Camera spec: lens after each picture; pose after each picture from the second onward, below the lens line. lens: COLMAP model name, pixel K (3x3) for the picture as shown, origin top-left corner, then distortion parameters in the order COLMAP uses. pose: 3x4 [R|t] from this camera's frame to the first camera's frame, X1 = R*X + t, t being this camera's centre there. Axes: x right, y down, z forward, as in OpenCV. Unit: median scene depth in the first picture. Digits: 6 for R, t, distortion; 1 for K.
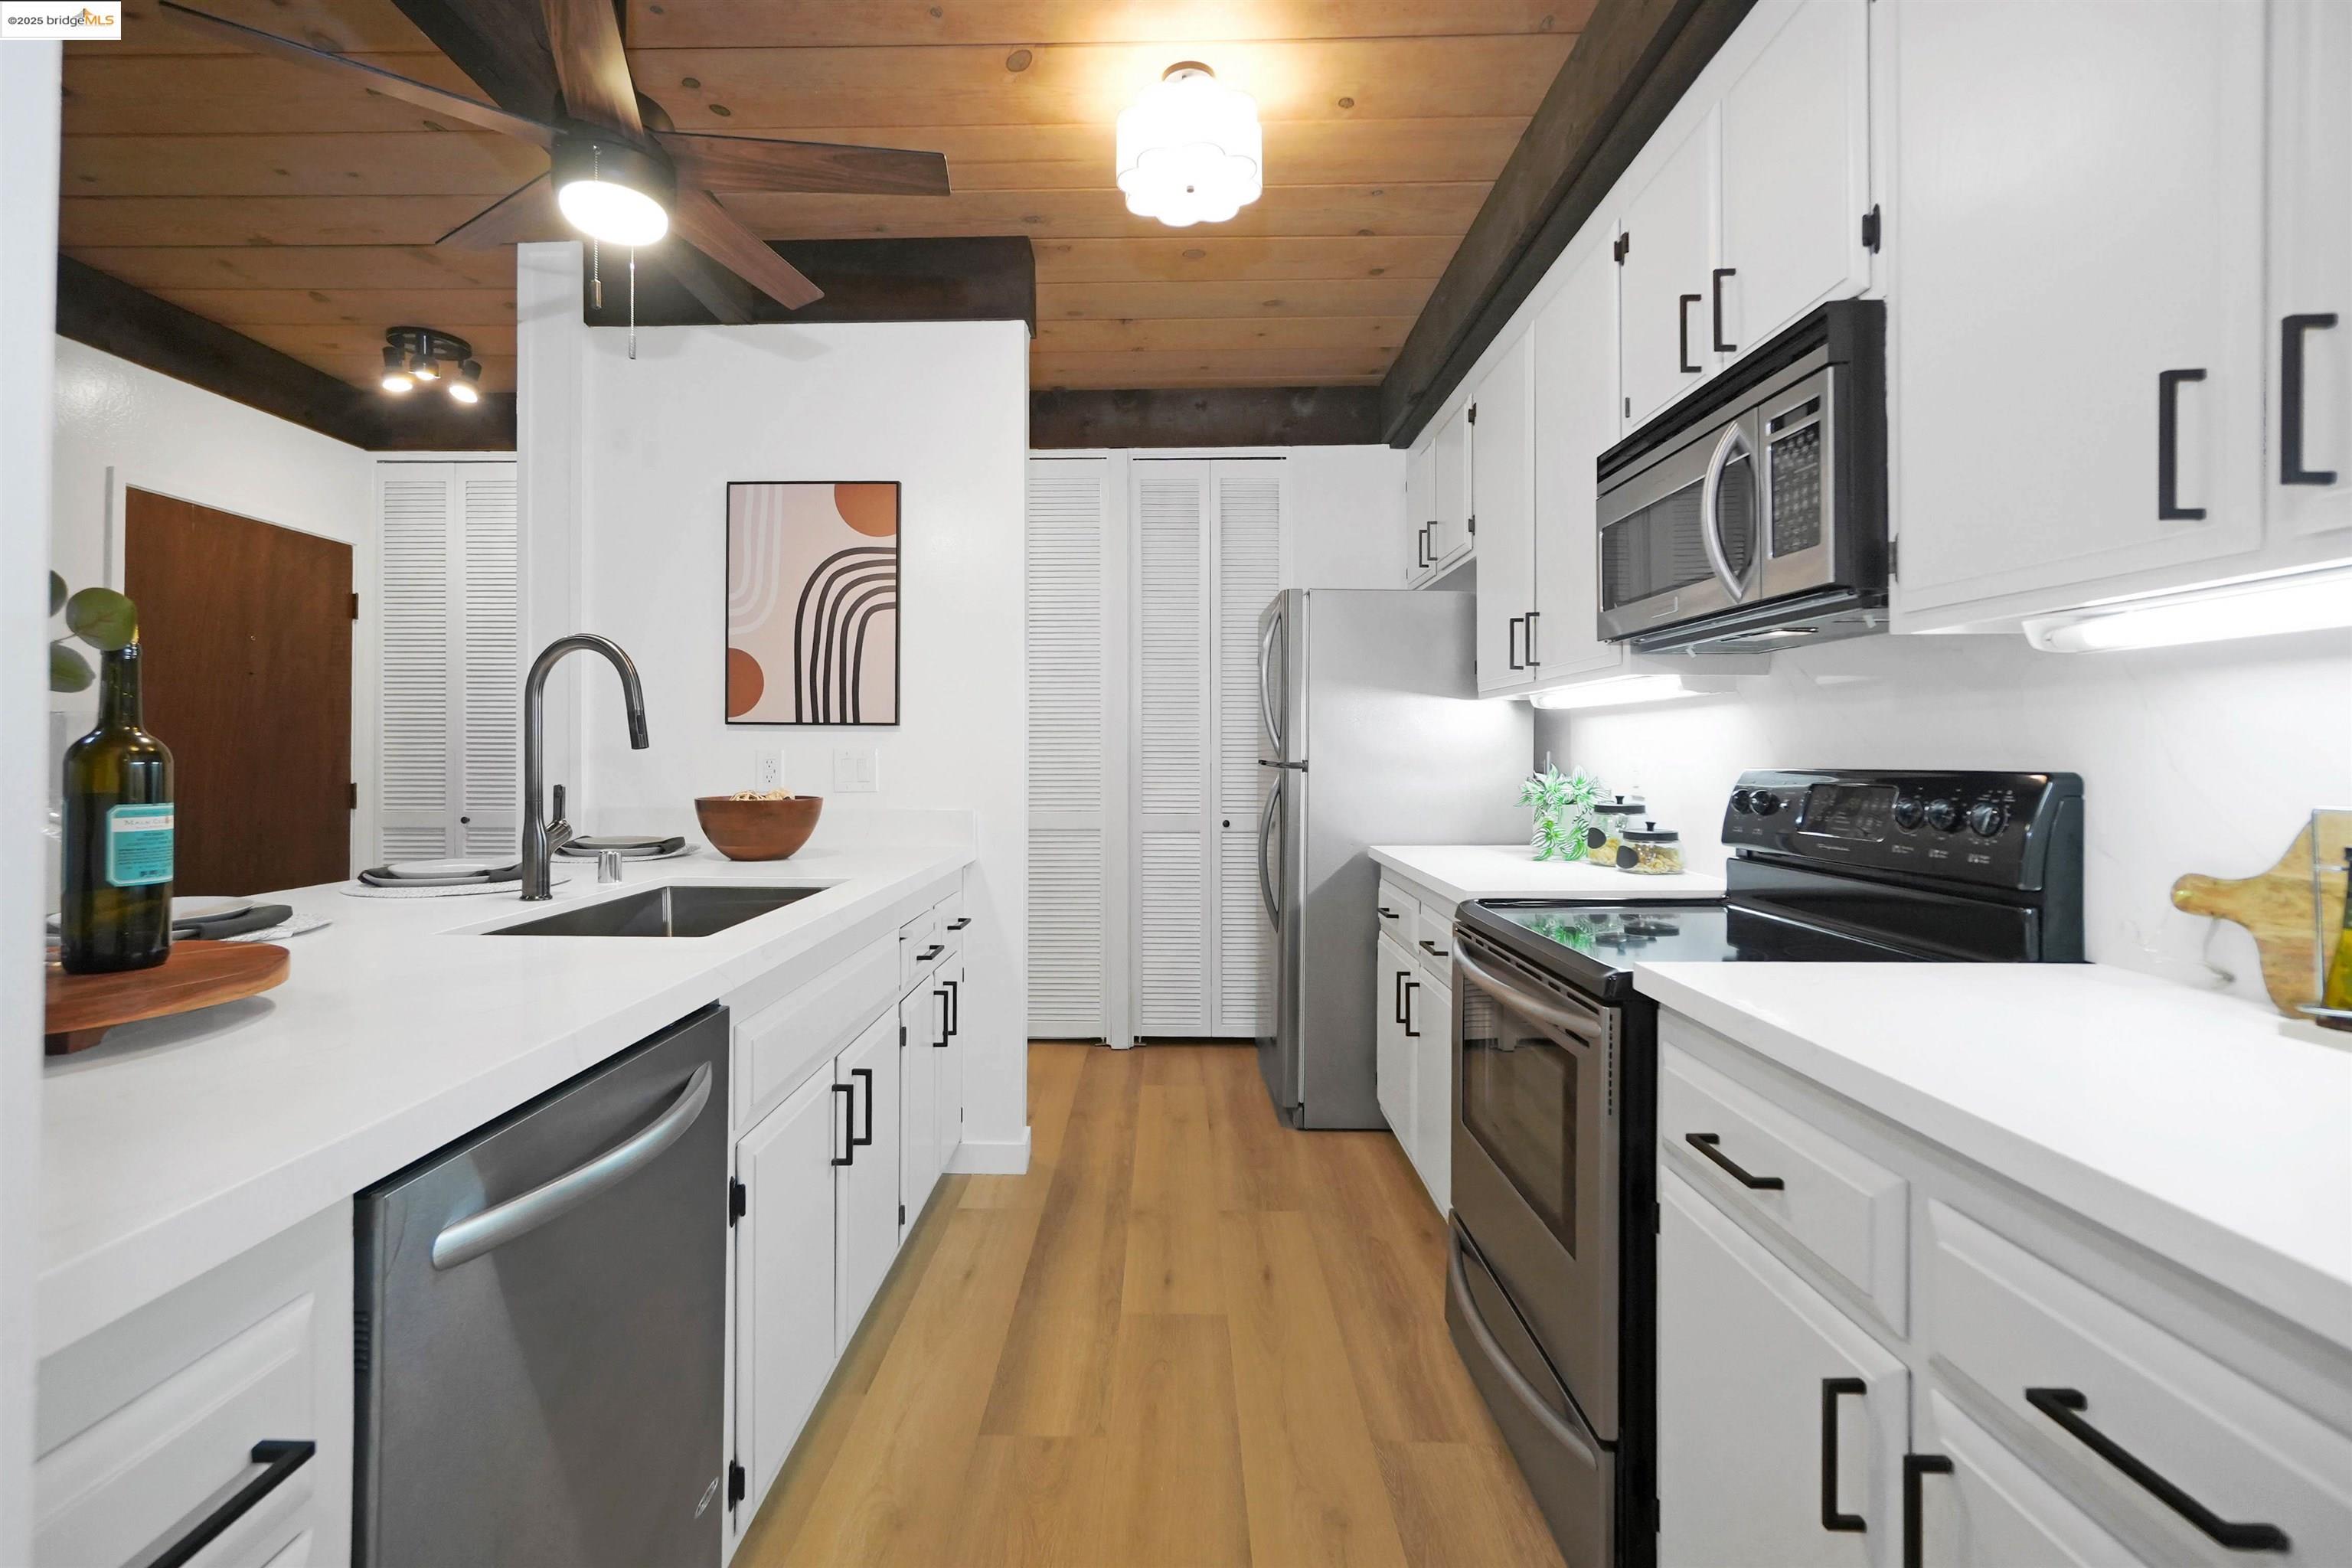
lens RADIAL K [[1022.4, 0, 1154.1], [0, 1022.4, 760.9], [0, 0, 1]] dist [-0.003006, 0.000171]
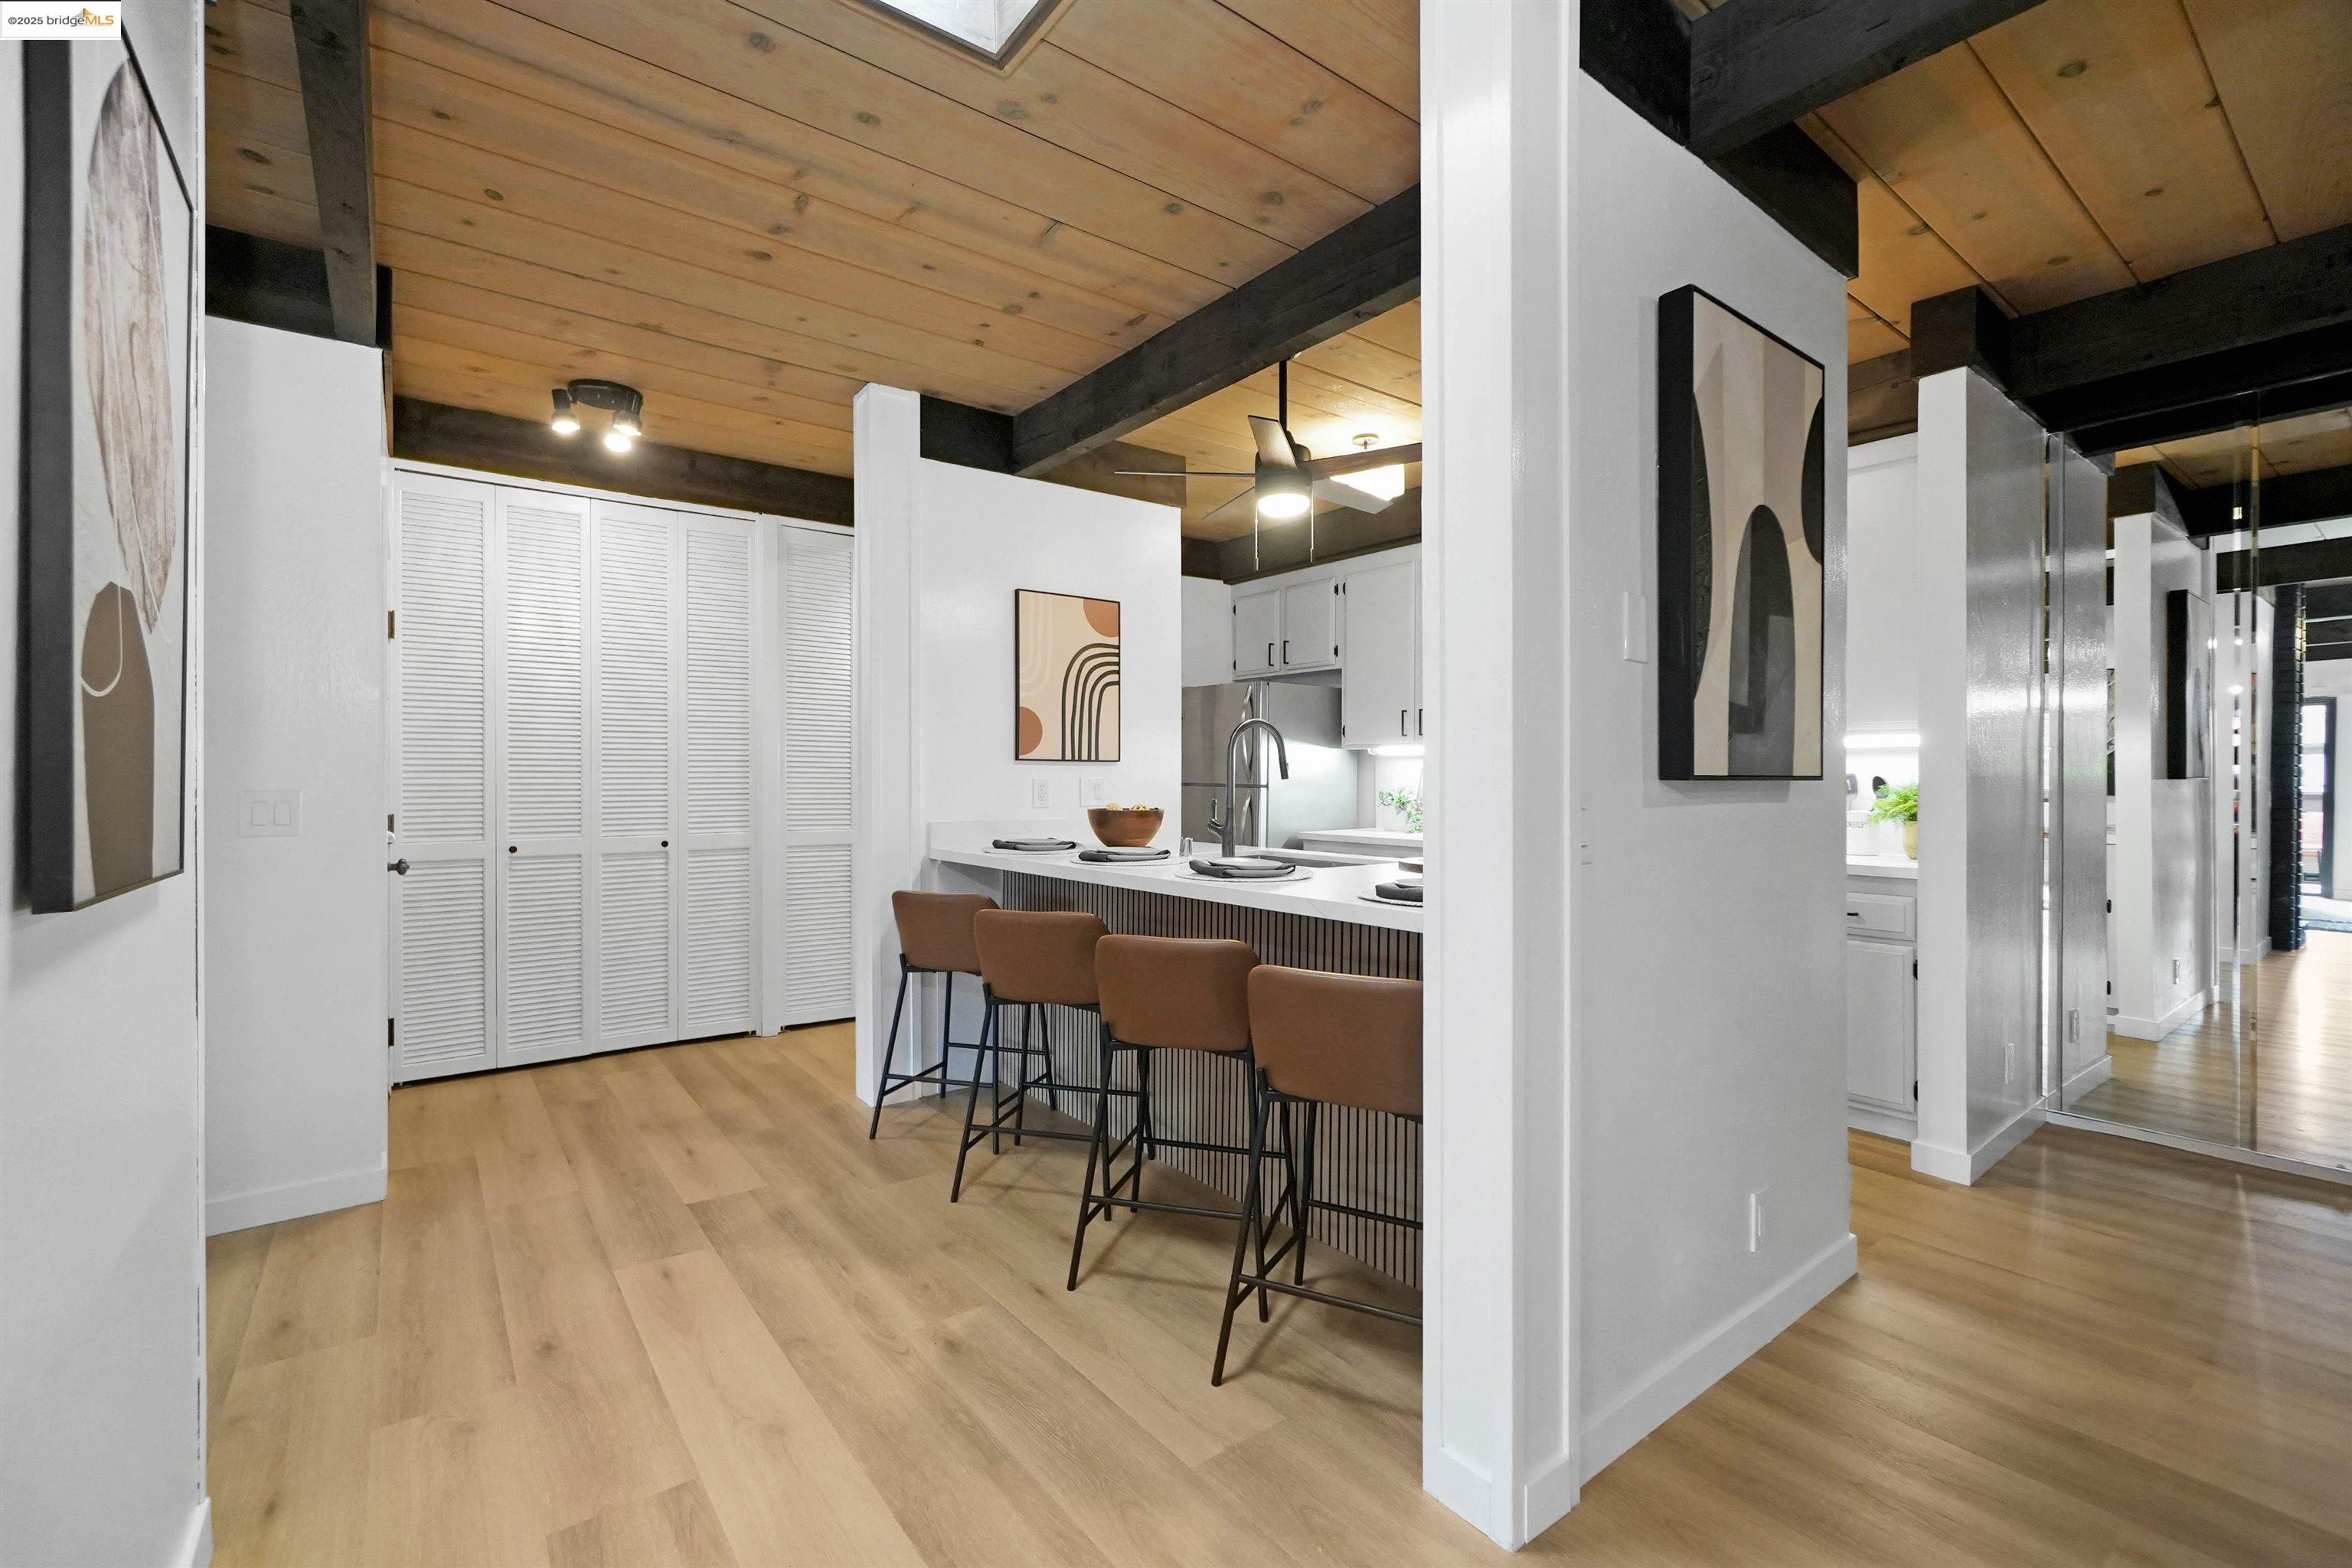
lens RADIAL K [[1002.4, 0, 1161.4], [0, 1002.4, 776.2], [0, 0, 1]] dist [-0.002043, -0.000121]
pose [[0.784168, -0.003325, 0.620539, -1.181894], [0.005512, 0.999984, -0.001608, -0.011725], [-0.620524, 0.004682, 0.784174, -0.215722]]
